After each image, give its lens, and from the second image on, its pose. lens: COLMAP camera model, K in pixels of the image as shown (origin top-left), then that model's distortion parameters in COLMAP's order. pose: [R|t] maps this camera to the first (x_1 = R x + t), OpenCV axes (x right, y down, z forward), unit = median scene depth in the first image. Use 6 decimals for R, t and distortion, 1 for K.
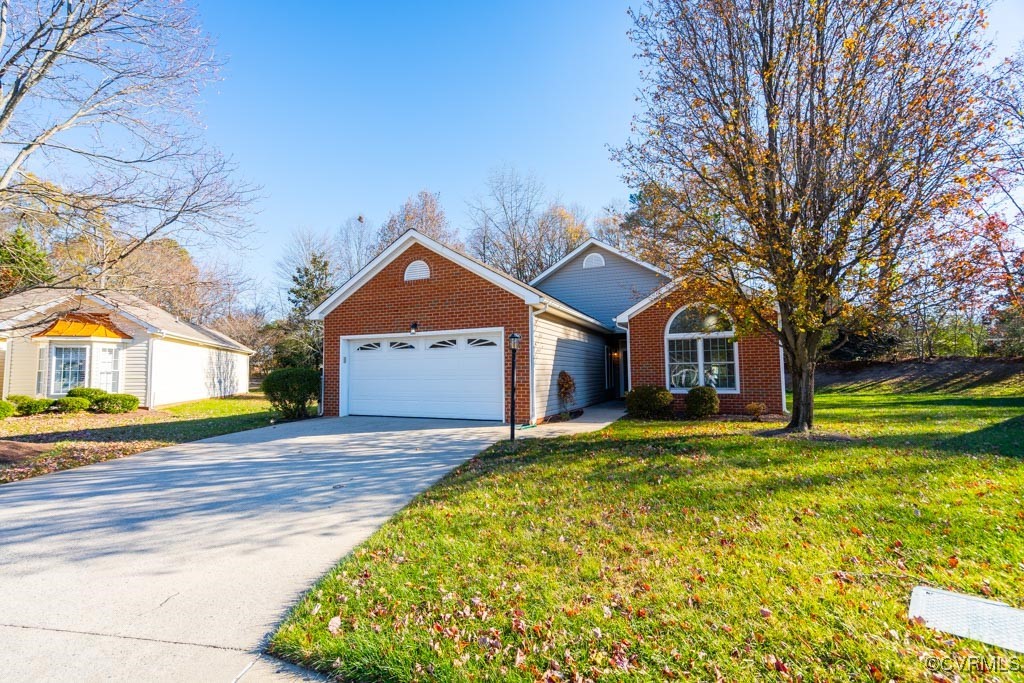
lens RADIAL K [[462.5, 0, 508.5], [0, 462.5, 343.5], [0, 0, 1]] dist [-0.004297, 0.001511]
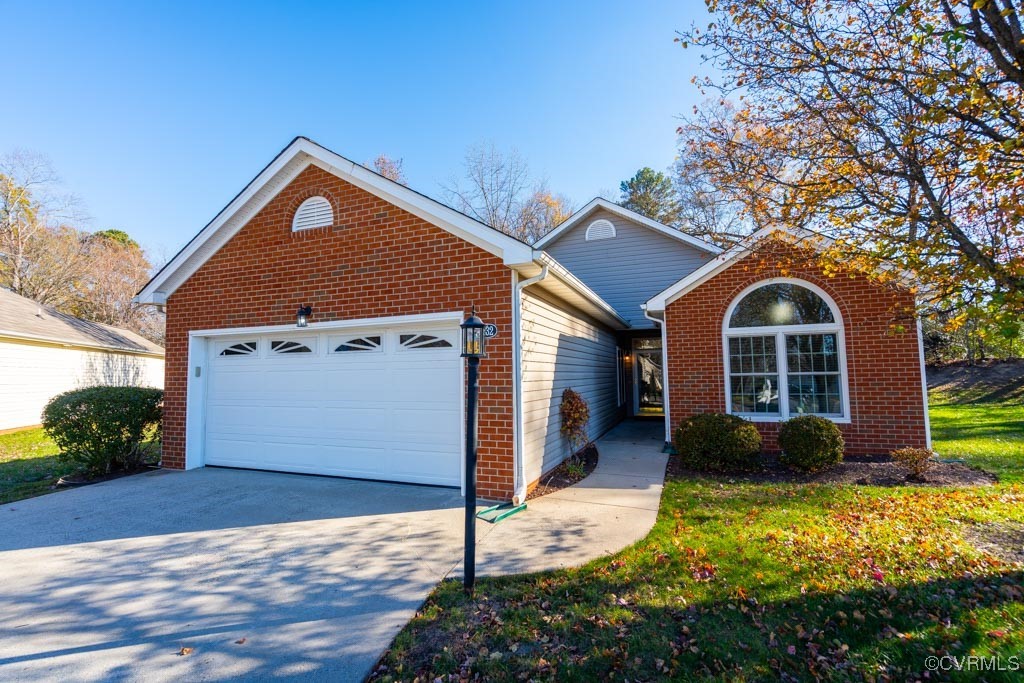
lens RADIAL K [[462.5, 0, 509.7], [0, 462.5, 340.6], [0, 0, 1]] dist [-0.004297, 0.001511]
pose [[0.999199, -0.001208, 0.040008, 0.018790], [0.001566, 0.999959, -0.008932, 0.001970], [-0.039996, 0.008987, 0.999159, 0.421731]]
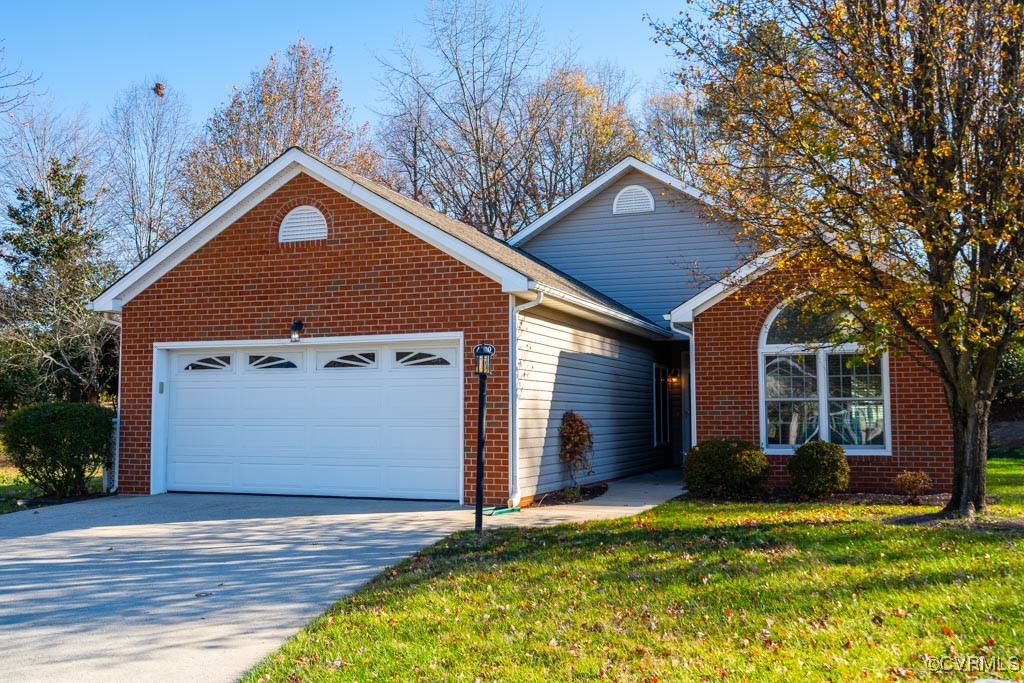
lens RADIAL K [[1006.2, 0, 510.7], [0, 1006.2, 340.3], [0, 0, 1]] dist [0.011355, 0.000000]
pose [[0.998724, 0.011361, 0.049211, -0.011283], [-0.010874, 0.999889, -0.010157, -0.012209], [-0.049321, 0.009609, 0.998737, -0.186573]]
